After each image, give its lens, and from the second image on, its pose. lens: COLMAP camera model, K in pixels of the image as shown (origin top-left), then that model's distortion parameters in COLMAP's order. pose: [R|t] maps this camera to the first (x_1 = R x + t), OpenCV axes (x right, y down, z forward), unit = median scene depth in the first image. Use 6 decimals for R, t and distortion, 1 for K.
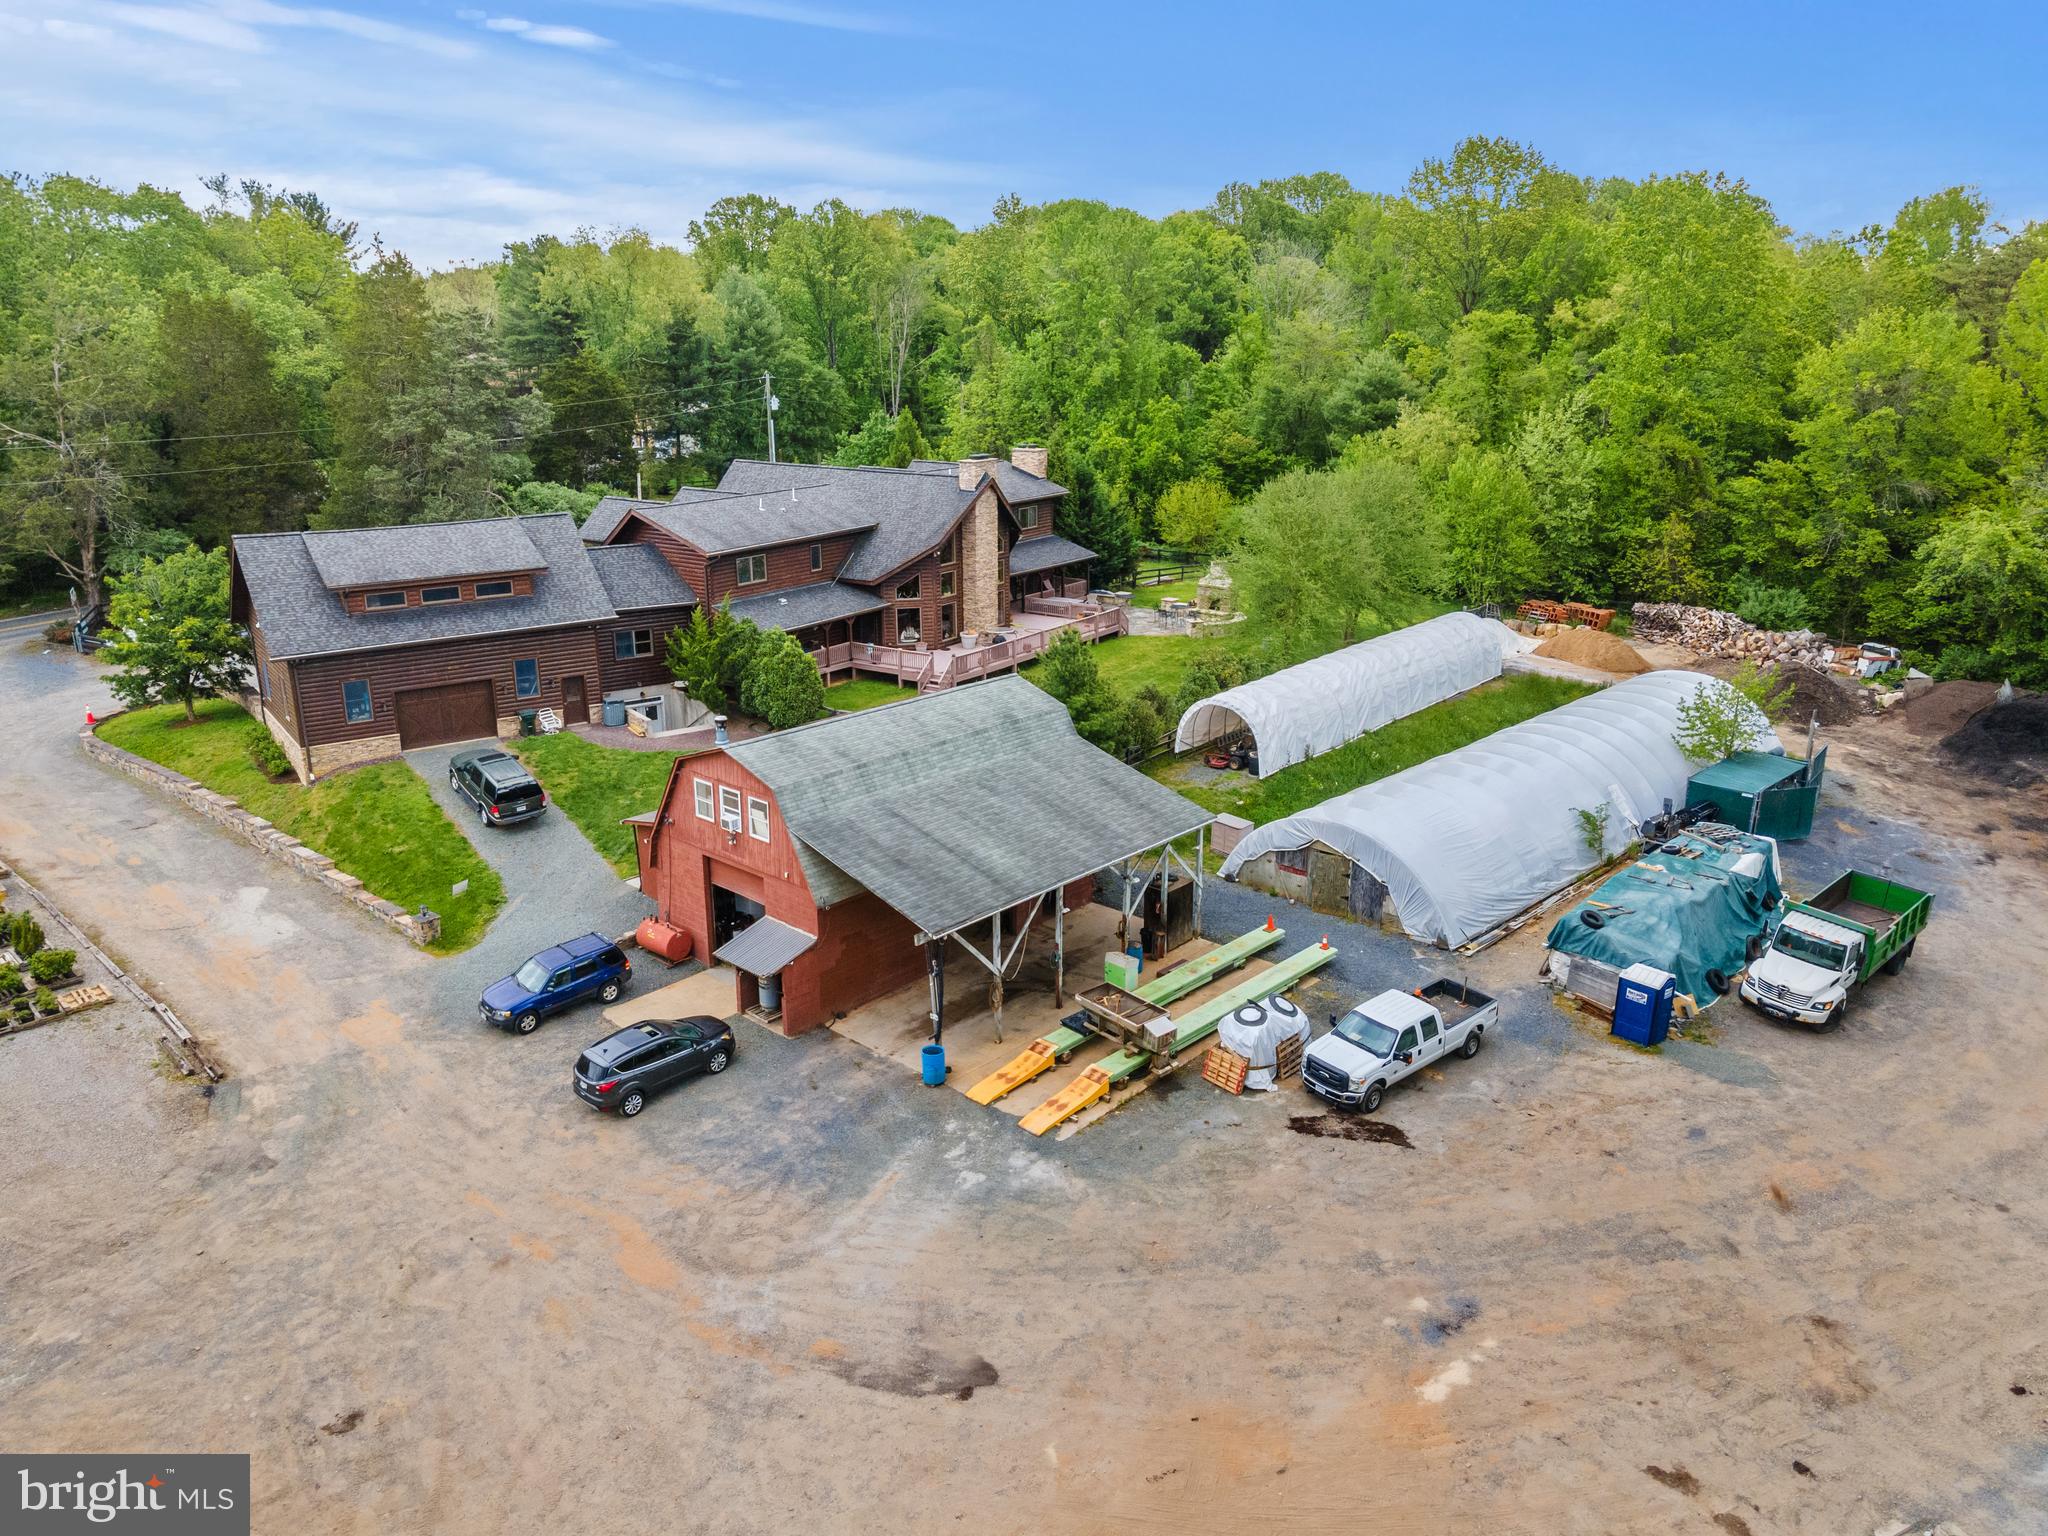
lens RADIAL K [[1432.1, 0, 1024.0], [0, 1432.1, 768.0], [0, 0, 1]] dist [0.024069, -0.000701]
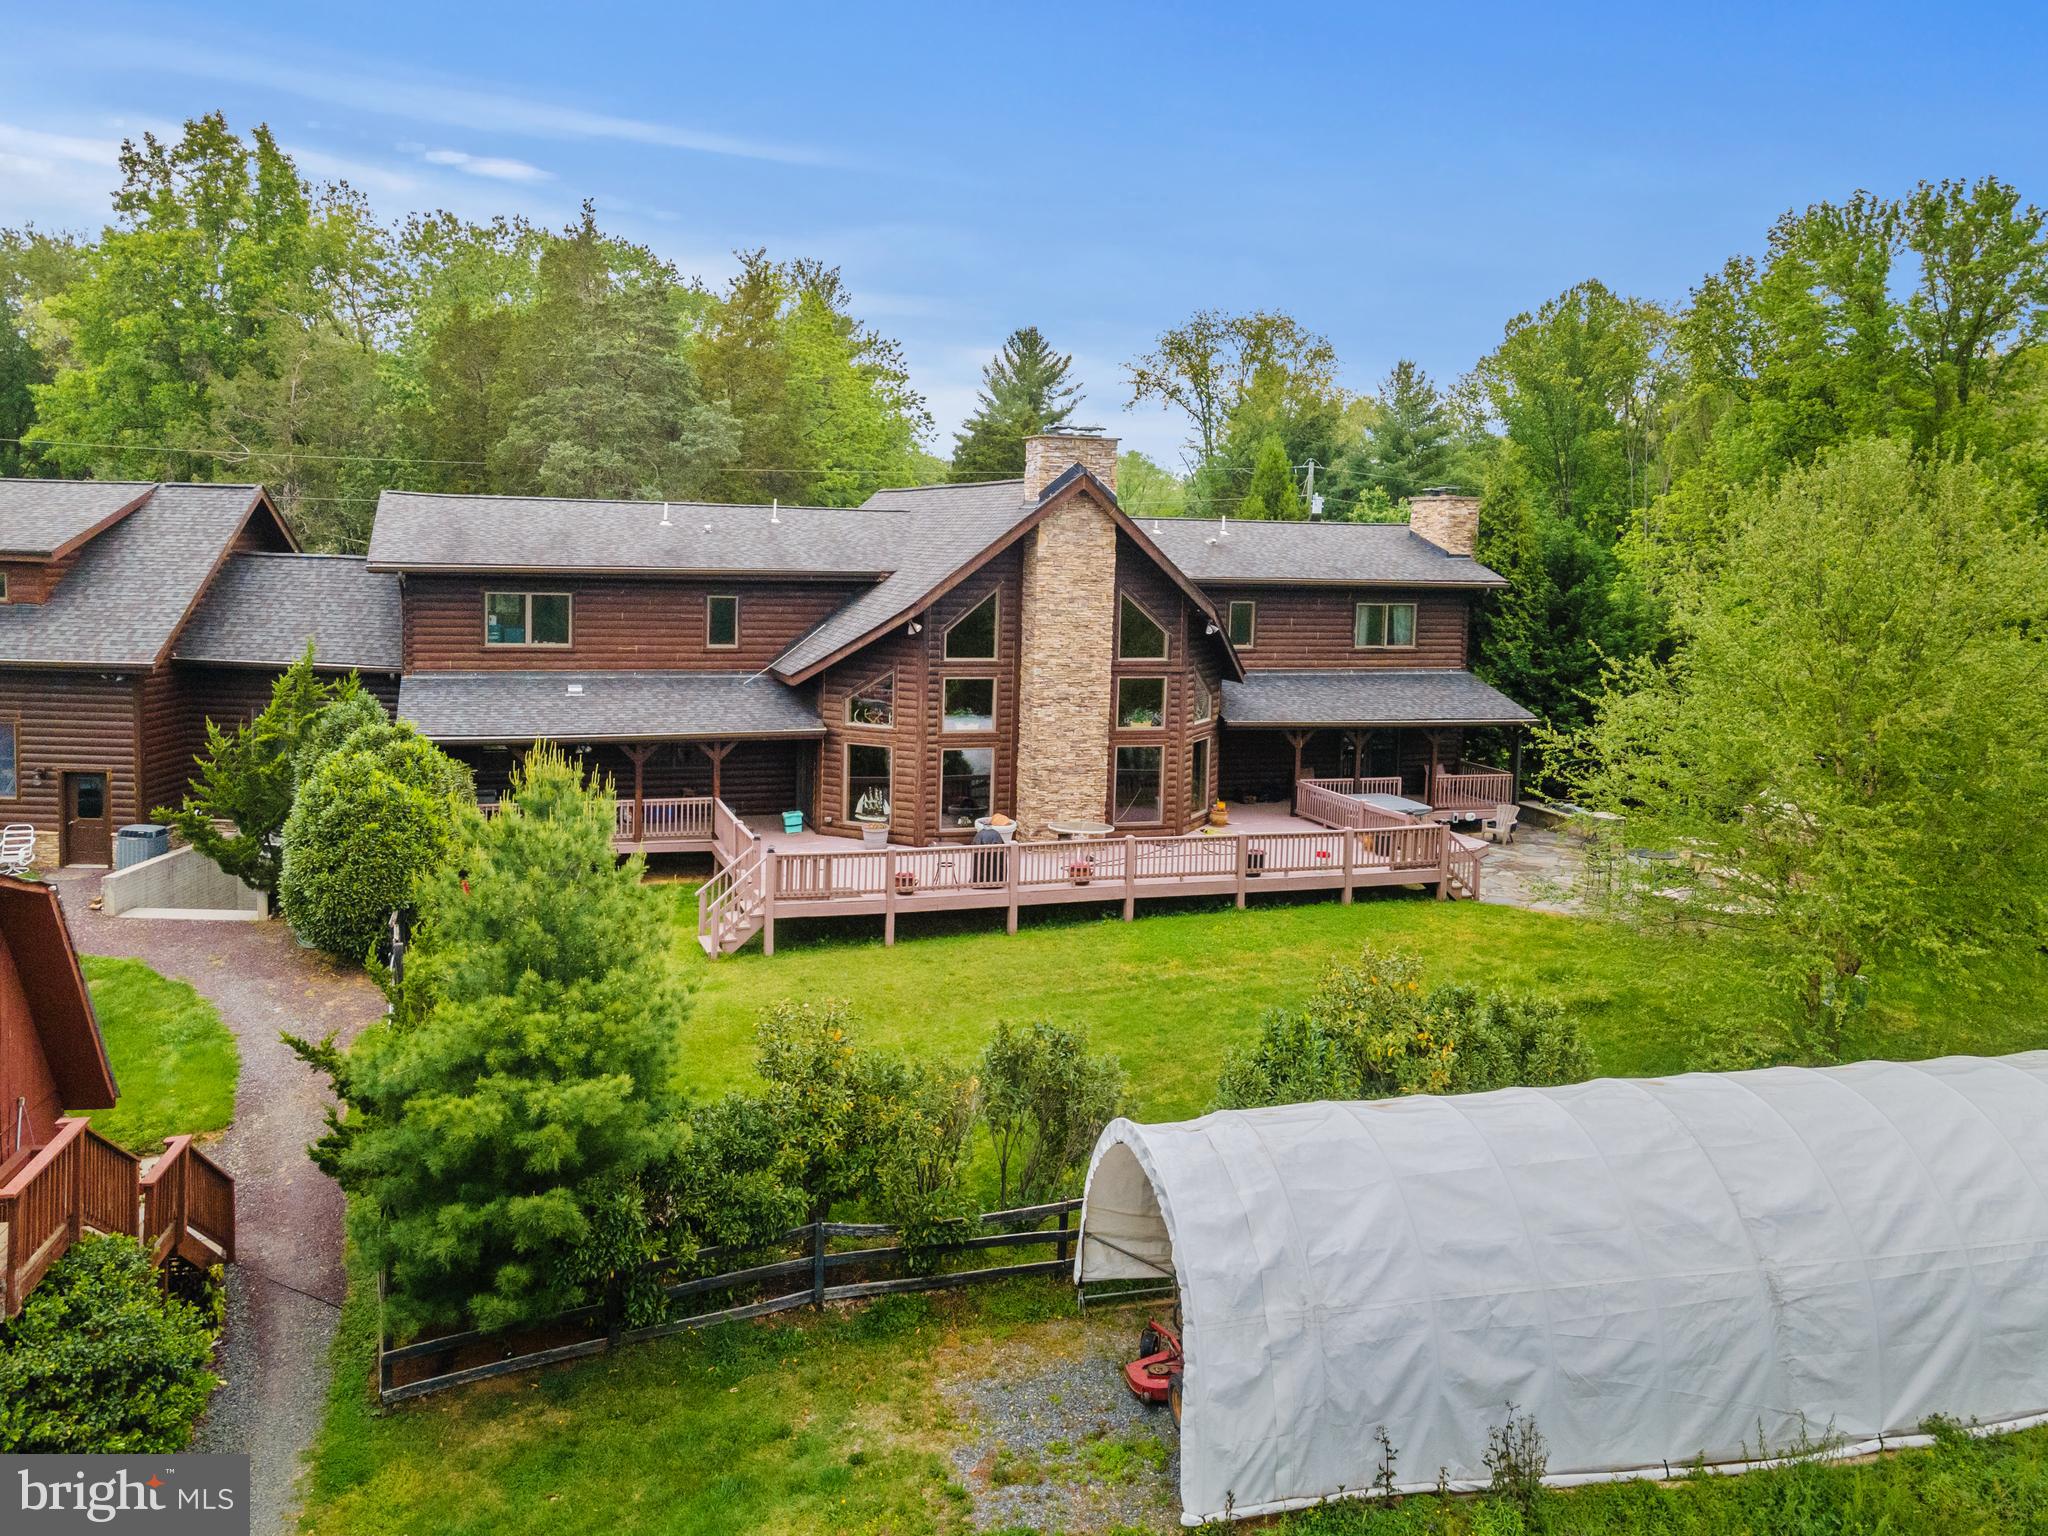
lens RADIAL K [[1527.8, 0, 998.5], [0, 1527.8, 681.3], [0, 0, 1]] dist [0.054840, -0.001386]
pose [[0.805073, 0.082731, -0.587379, 0.236132], [-0.204220, 0.968347, -0.143518, -0.070100], [0.556913, 0.235497, 0.796485, 0.635434]]
